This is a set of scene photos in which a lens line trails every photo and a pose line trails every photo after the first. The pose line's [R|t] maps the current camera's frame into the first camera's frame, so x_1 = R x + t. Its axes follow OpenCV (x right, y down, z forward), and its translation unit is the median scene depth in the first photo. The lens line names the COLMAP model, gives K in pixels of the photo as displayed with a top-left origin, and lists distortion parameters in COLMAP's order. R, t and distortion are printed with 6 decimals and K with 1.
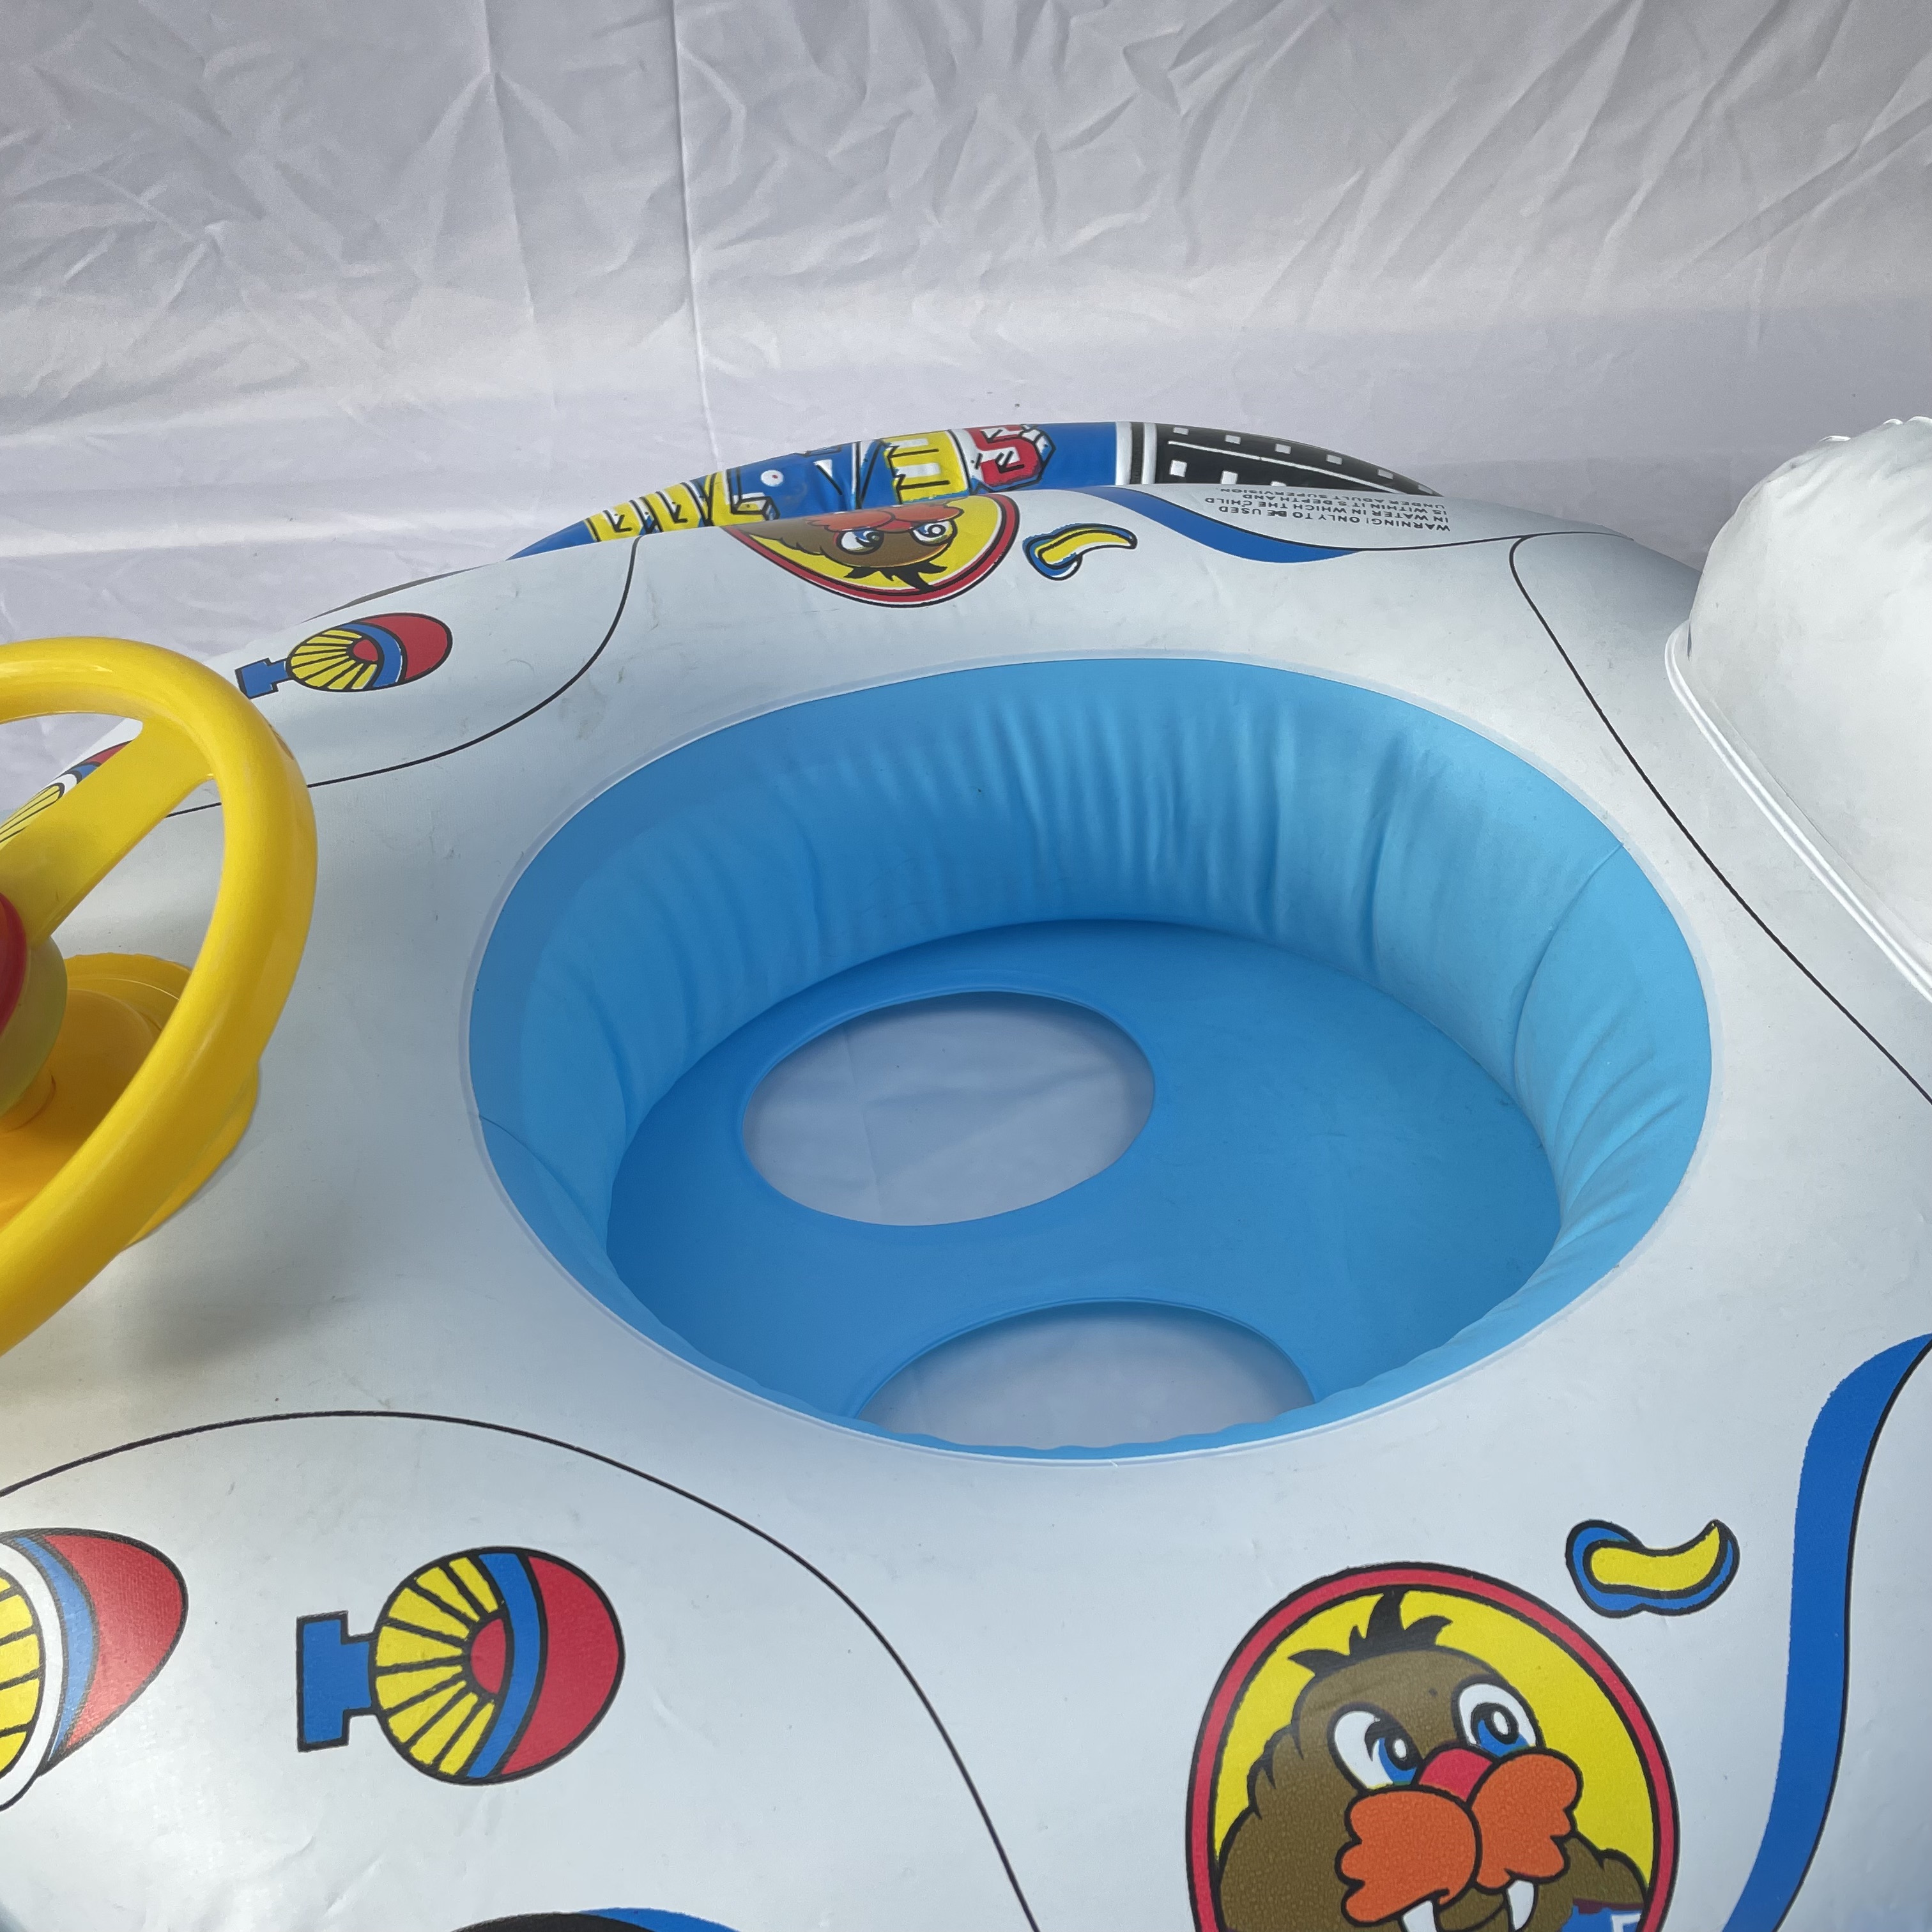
lens RADIAL K [[1932.9, 0, 922.2], [0, 1932.9, 967.2], [0, 0, 1]] dist [0.022312, 0.021601]
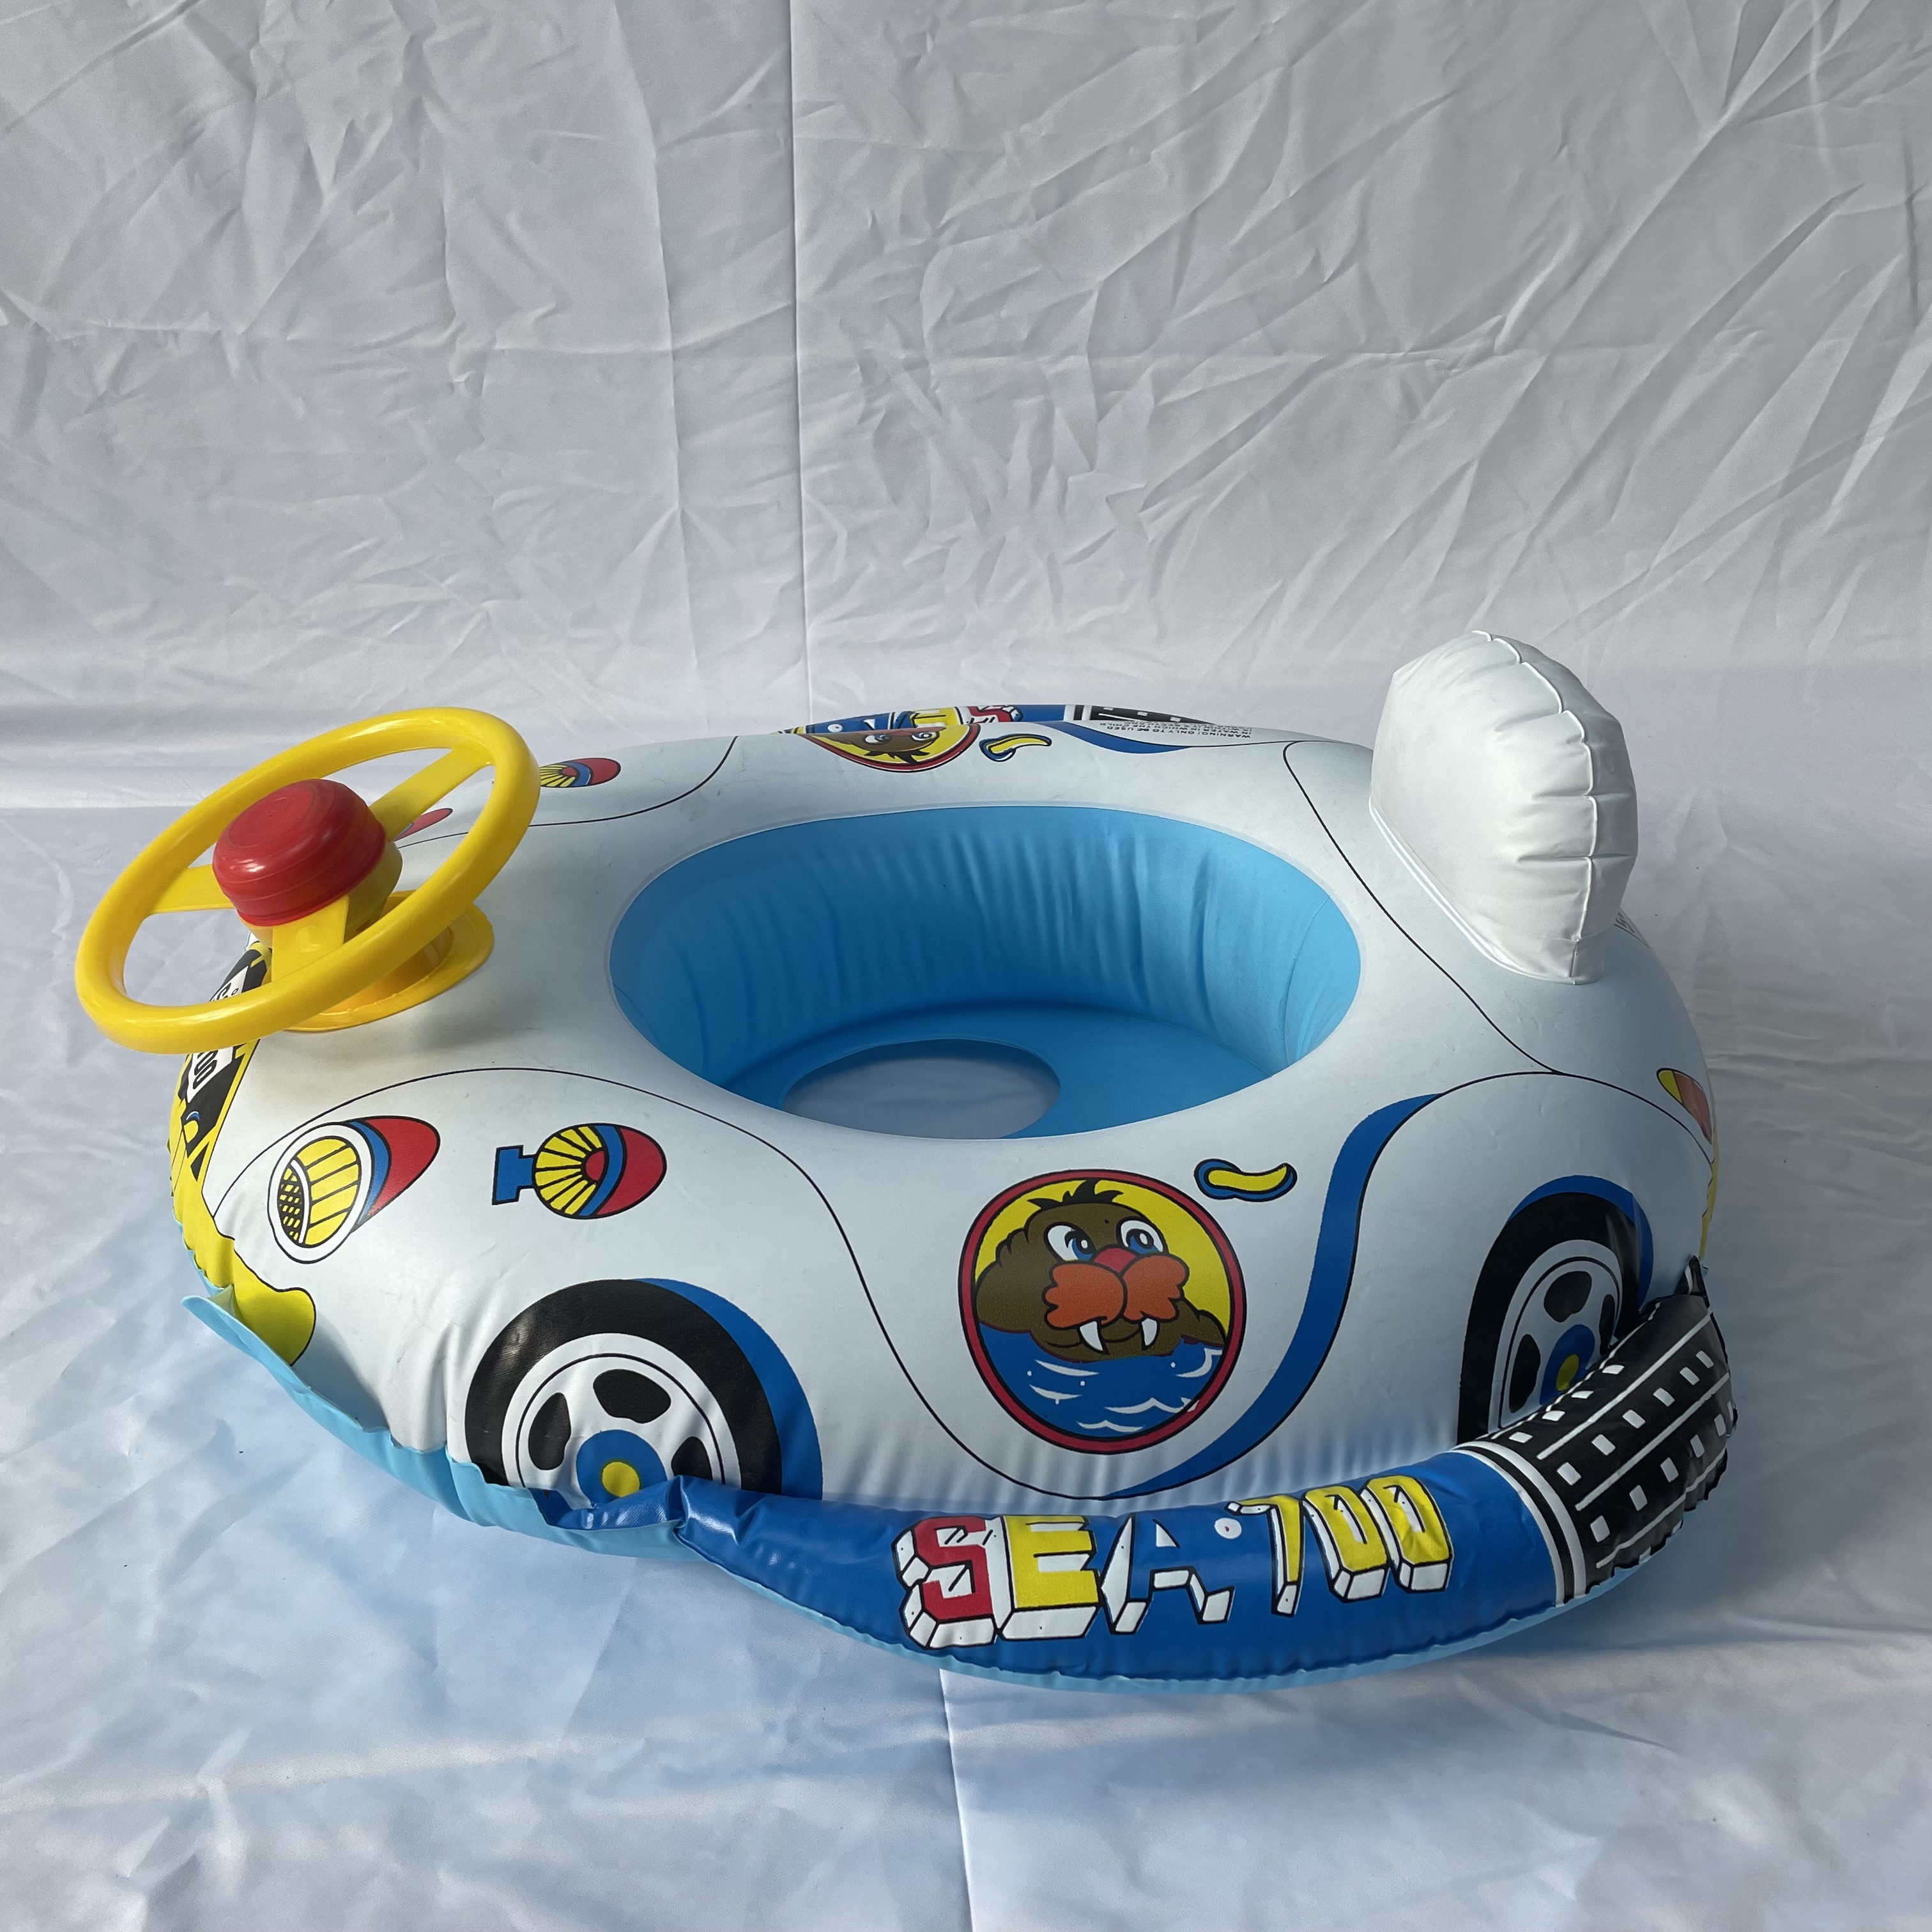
lens RADIAL K [[2073.0, 0, 971.7], [0, 2073.0, 1050.2], [0, 0, 1]] dist [0.144942, -0.149395]
pose [[0.996851, 0.018292, -0.077159, 0.137906], [-0.037021, 0.967834, -0.248849, 0.342685], [0.070126, 0.250922, 0.965464, -0.446814]]
